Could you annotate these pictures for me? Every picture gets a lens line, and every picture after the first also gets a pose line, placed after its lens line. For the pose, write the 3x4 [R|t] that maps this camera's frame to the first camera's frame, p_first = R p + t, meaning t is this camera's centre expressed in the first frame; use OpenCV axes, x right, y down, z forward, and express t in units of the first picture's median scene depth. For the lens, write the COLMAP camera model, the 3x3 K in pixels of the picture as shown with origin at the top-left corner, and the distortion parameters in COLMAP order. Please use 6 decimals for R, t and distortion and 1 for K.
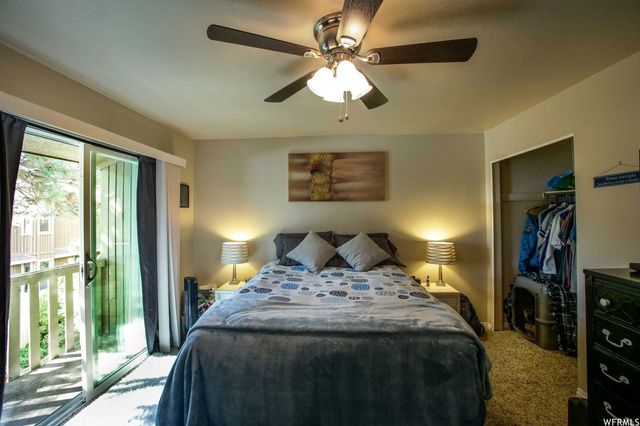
lens RADIAL K [[276.4, 0, 320.0], [0, 276.4, 213.0], [0, 0, 1]] dist [-0.038094, 0.000134]
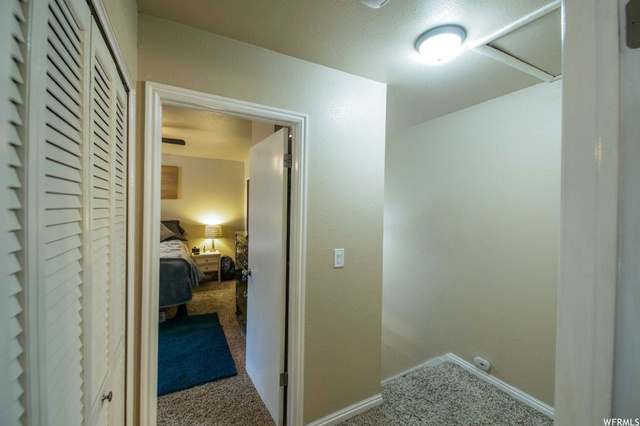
lens RADIAL K [[270.2, 0, 320.0], [0, 270.2, 213.0], [0, 0, 1]] dist [0.001016, -0.000494]
pose [[0.857191, 0.010992, 0.514881, 0.155862], [-0.028058, 0.999284, 0.025379, -0.030463], [-0.514233, -0.036201, 0.856886, -0.751275]]
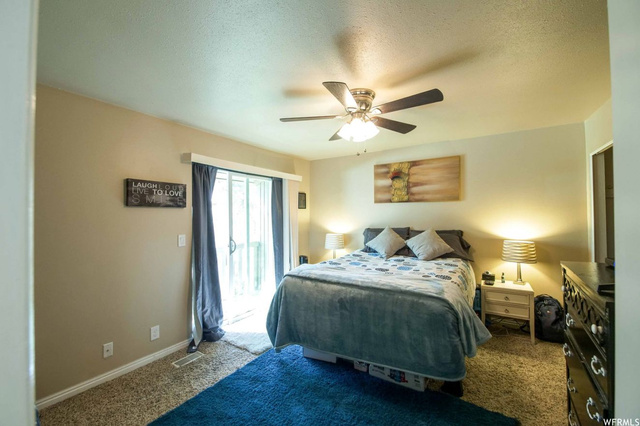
lens RADIAL K [[270.2, 0, 320.0], [0, 270.2, 213.0], [0, 0, 1]] dist [0.001016, -0.000494]
pose [[0.874970, -0.001963, -0.484174, 0.291181], [0.003342, 0.999992, 0.001984, 0.000282], [0.484166, -0.003354, 0.874970, -0.222381]]
